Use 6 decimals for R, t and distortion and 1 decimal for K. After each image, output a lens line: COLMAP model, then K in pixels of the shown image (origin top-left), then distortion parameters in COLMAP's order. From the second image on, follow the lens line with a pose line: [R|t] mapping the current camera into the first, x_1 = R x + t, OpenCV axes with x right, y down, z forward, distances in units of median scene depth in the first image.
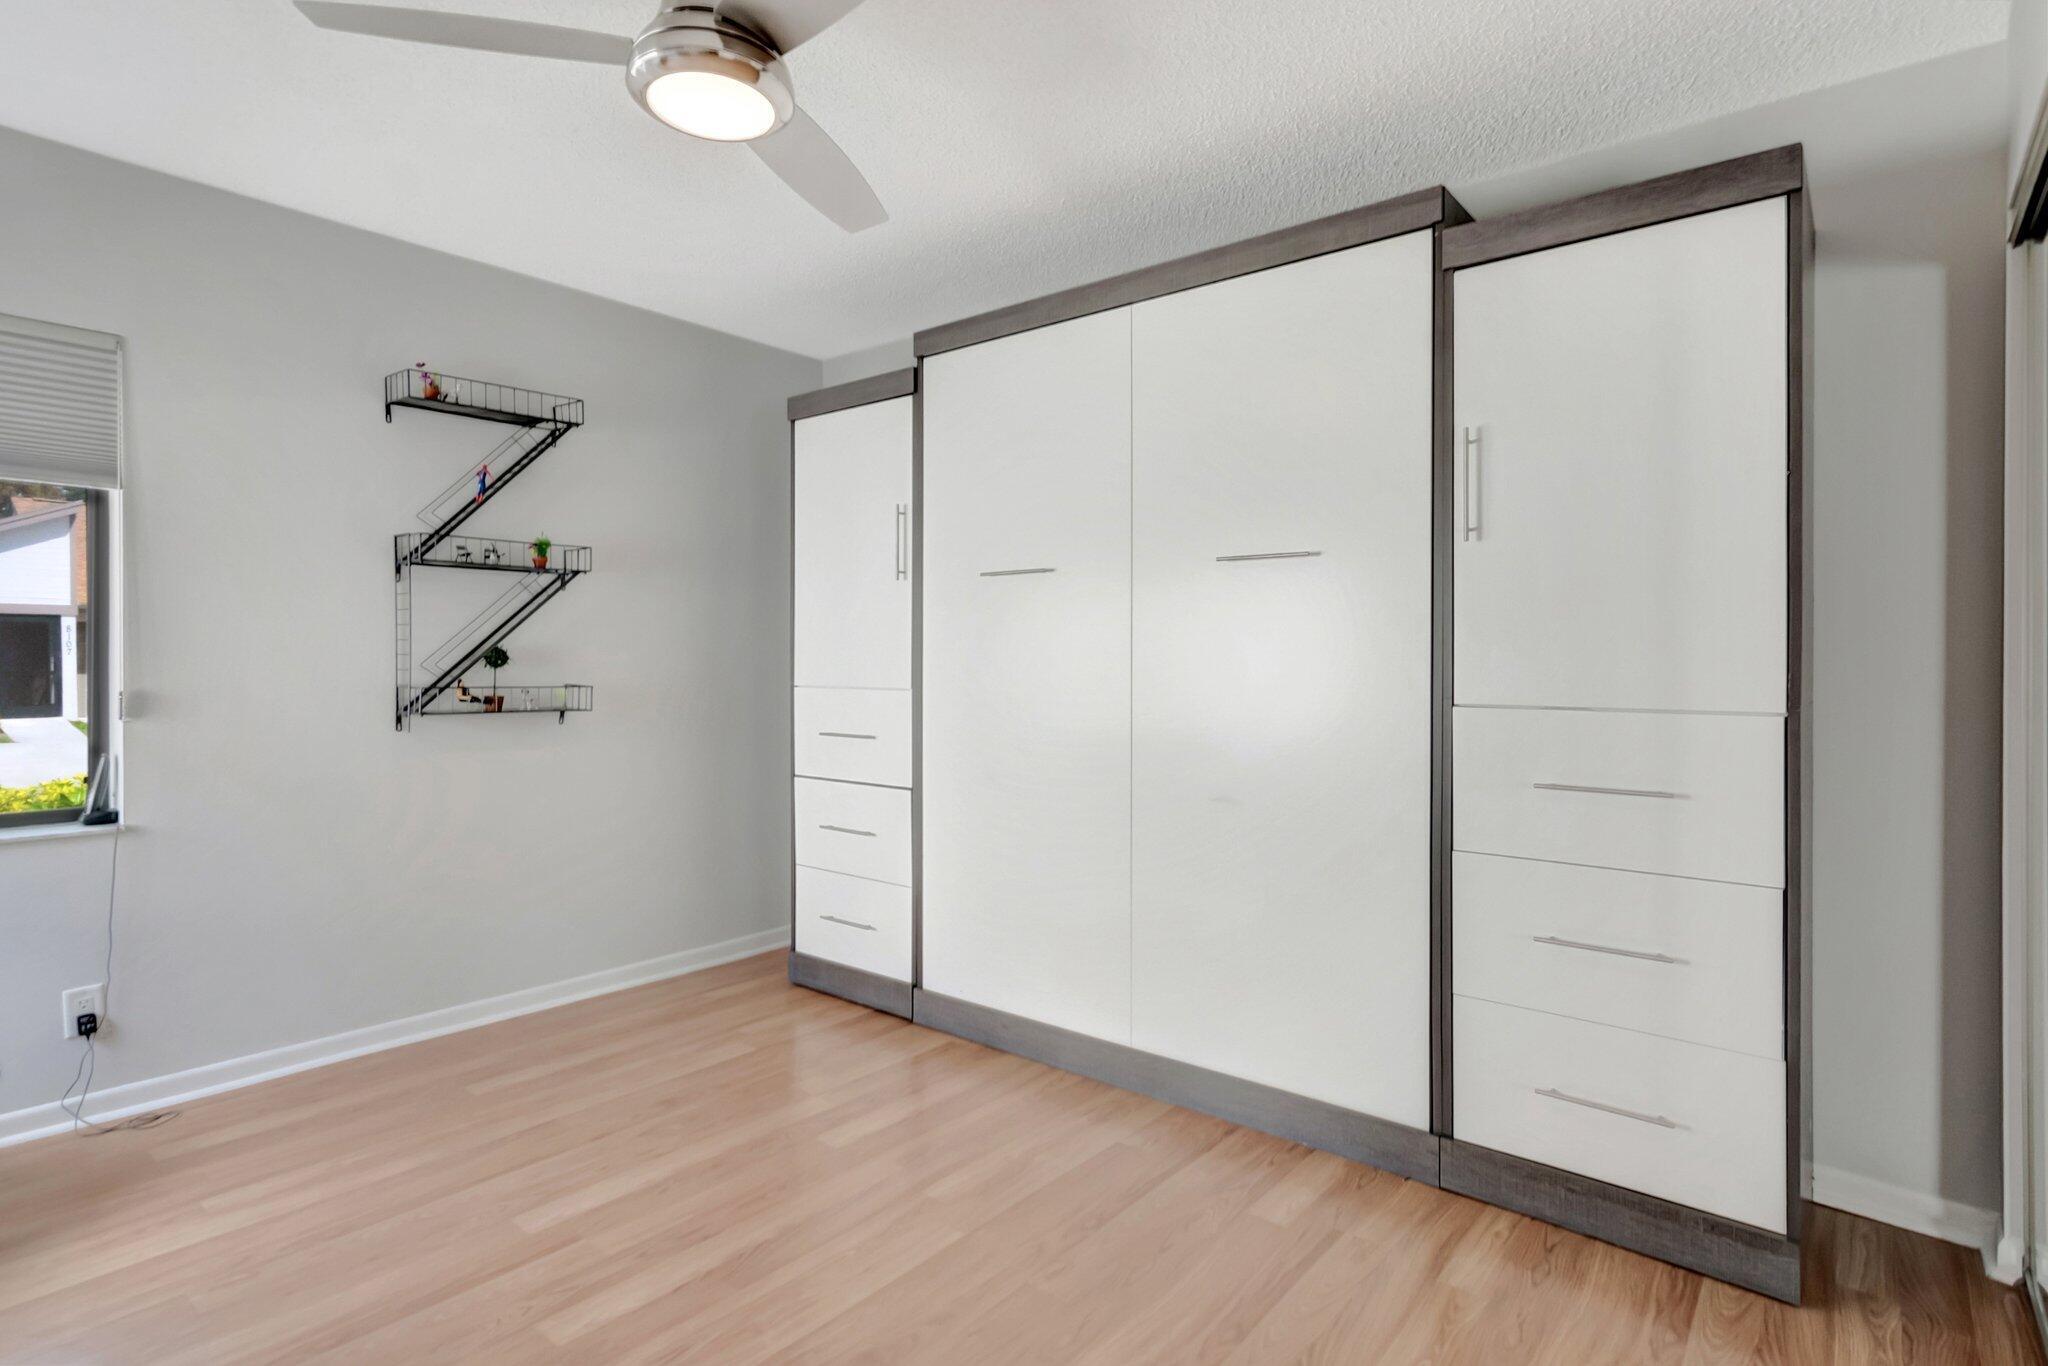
lens RADIAL K [[1035.0, 0, 1024.0], [0, 1035.0, 683.0], [0, 0, 1]] dist [0.000210, -0.000100]
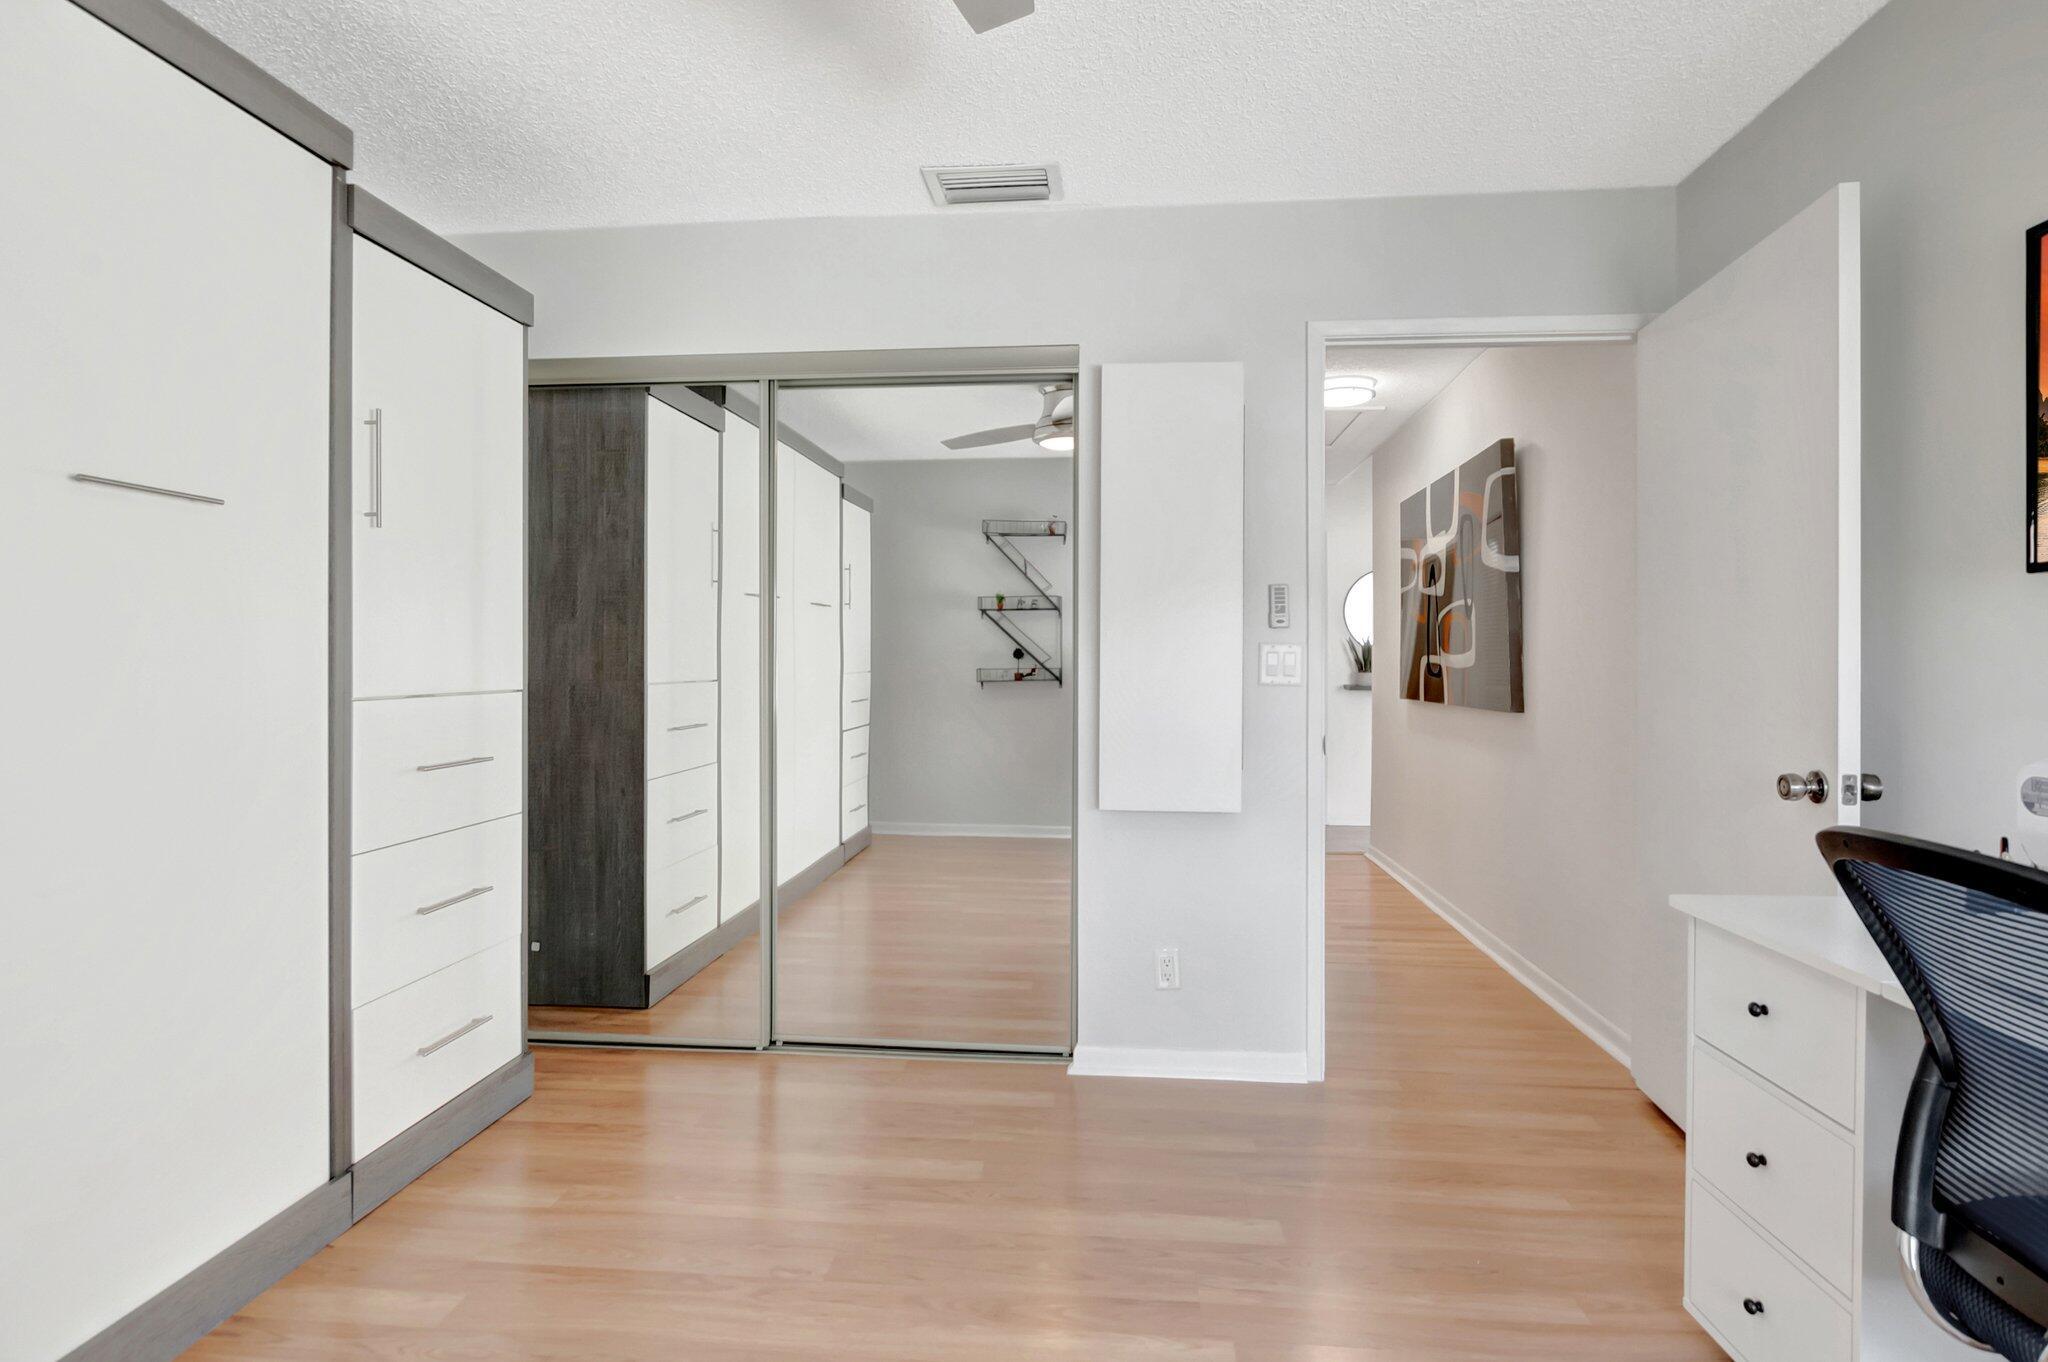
lens RADIAL K [[1015.2, 0, 1029.8], [0, 1015.2, 641.4], [0, 0, 1]] dist [-0.010192, -0.000176]
pose [[-0.555968, -0.002886, 0.831199, -0.682018], [0.003846, 0.999974, 0.006044, -0.036143], [-0.831195, 0.006557, -0.555942, 1.000857]]
